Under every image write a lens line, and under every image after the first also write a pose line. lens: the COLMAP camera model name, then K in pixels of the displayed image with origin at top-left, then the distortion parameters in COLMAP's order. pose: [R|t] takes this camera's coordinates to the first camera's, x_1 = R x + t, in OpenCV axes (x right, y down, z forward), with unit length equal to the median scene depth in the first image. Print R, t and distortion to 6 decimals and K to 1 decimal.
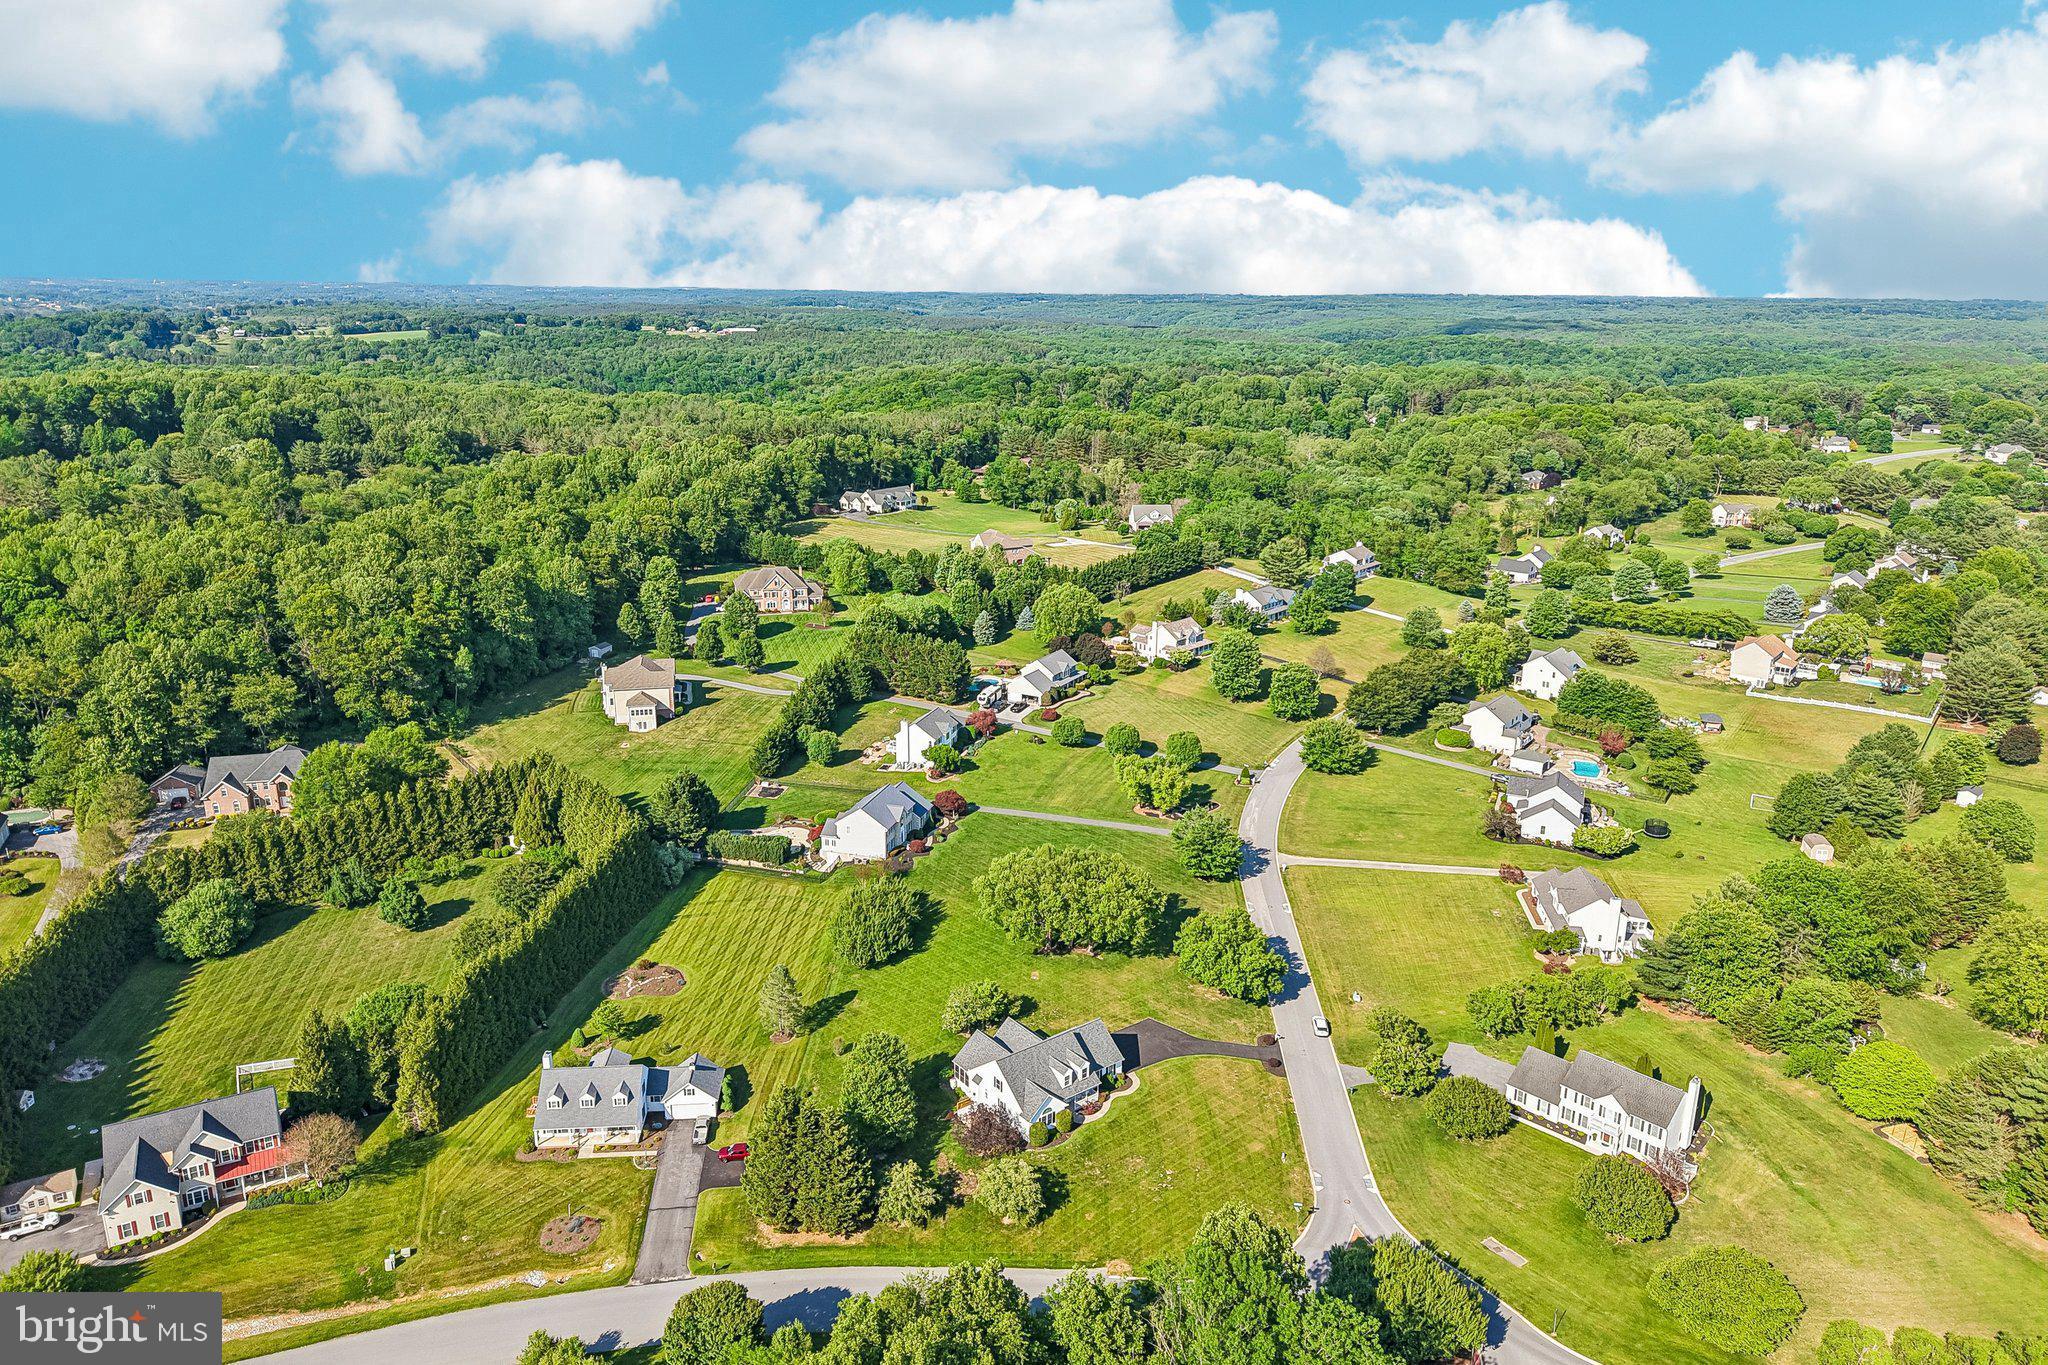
lens RADIAL K [[1378.4, 0, 1033.5], [0, 1378.4, 691.4], [0, 0, 1]] dist [0.052593, -0.028557]
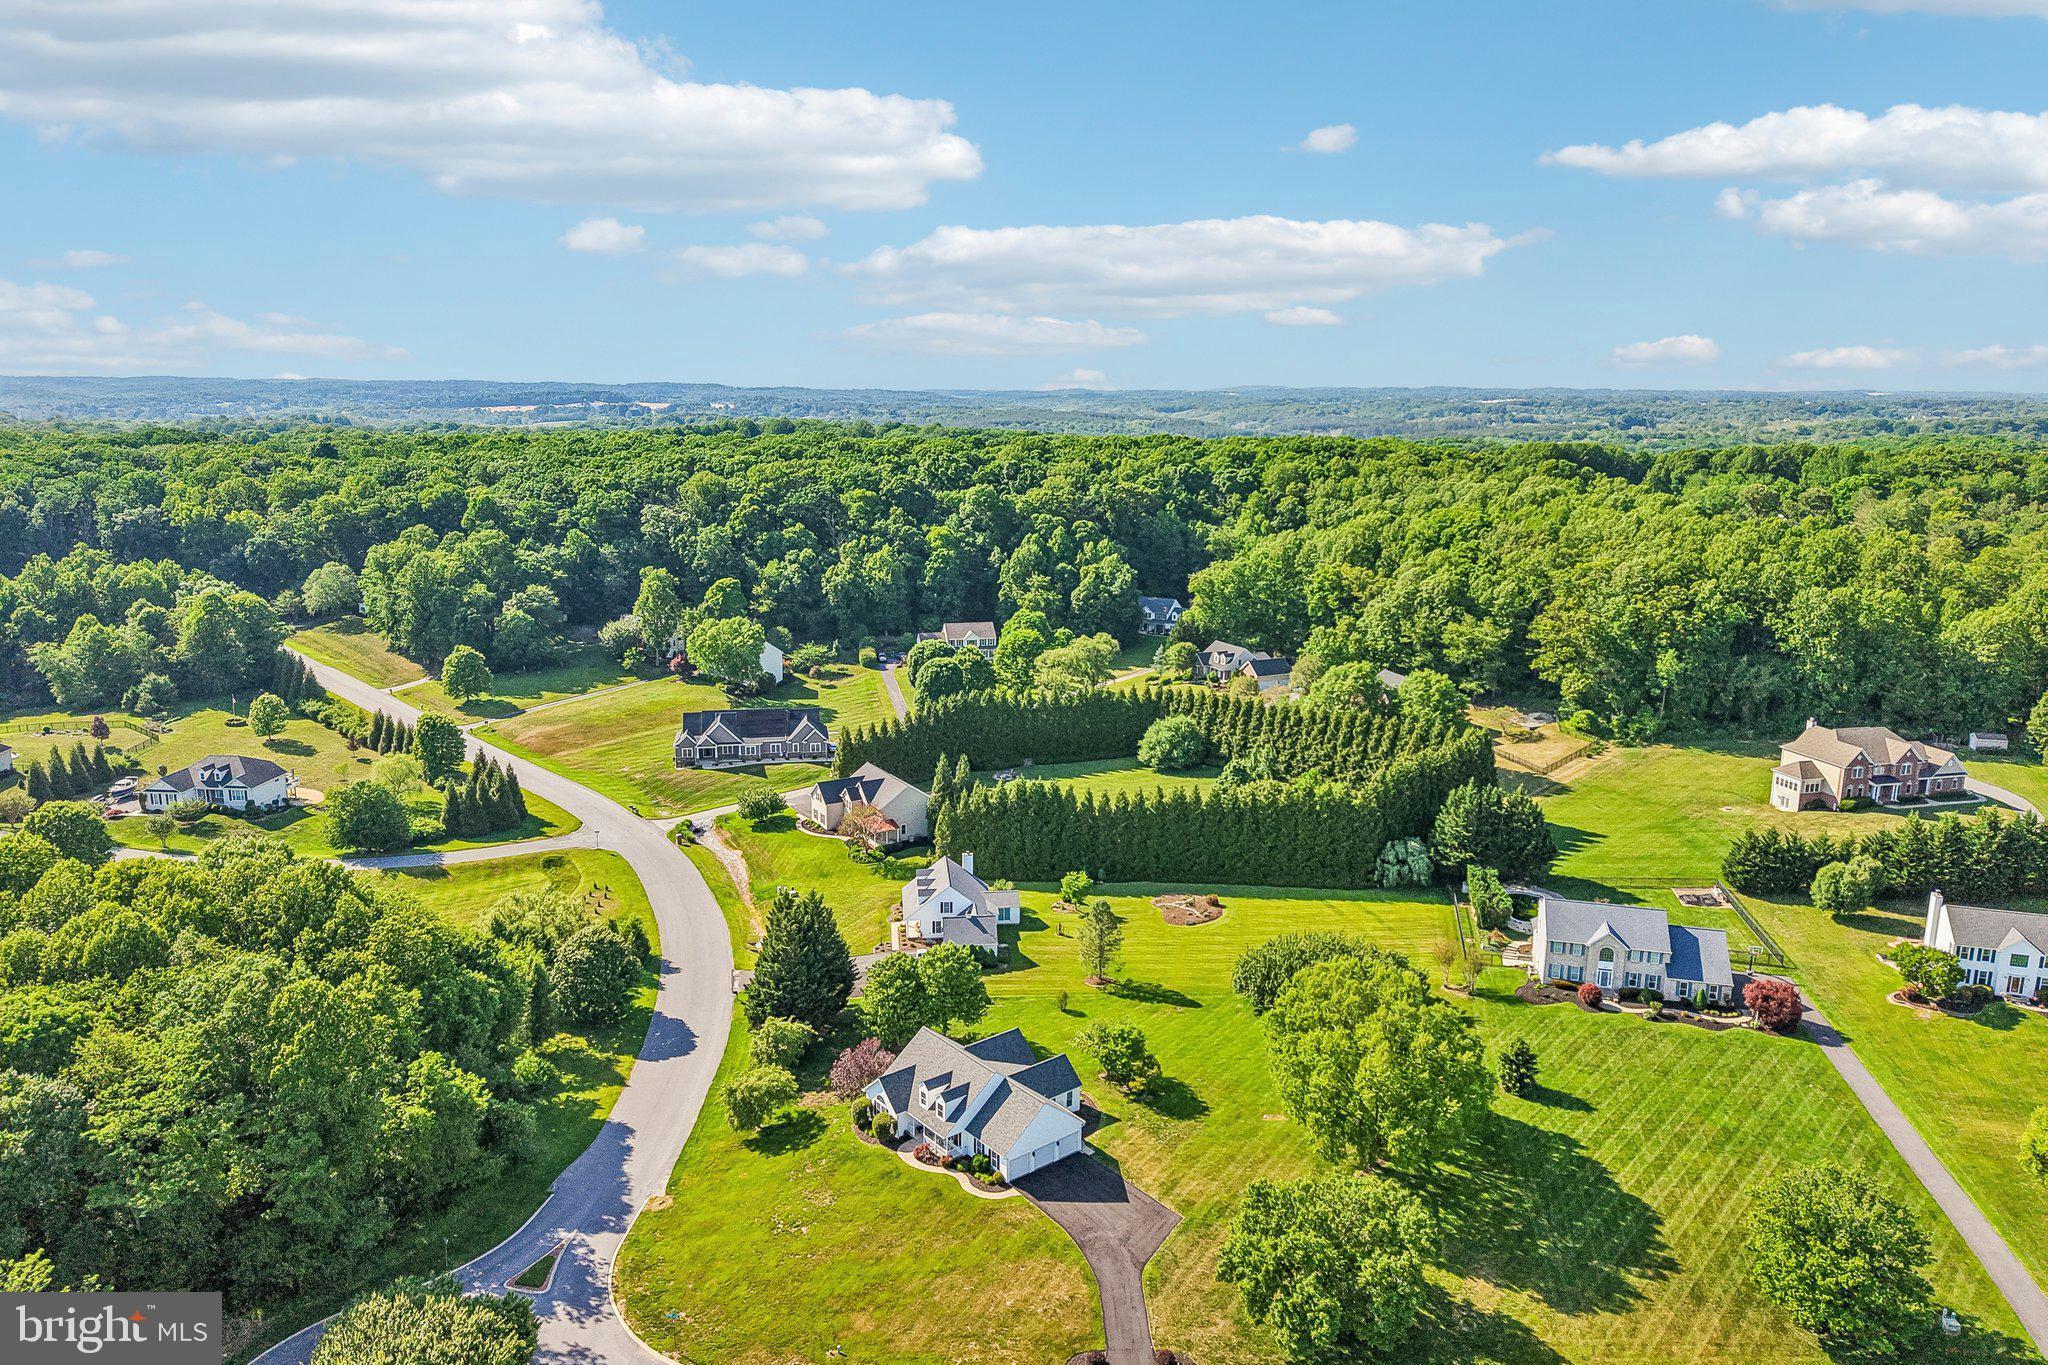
lens RADIAL K [[1354.8, 0, 1037.1], [0, 1354.8, 687.2], [0, 0, 1]] dist [0.130542, -0.134264]
pose [[0.022141, 0.201159, -0.979308, 0.433972], [-0.291852, 0.938181, 0.186113, -0.055759], [0.956207, 0.281692, 0.079481, 0.558506]]
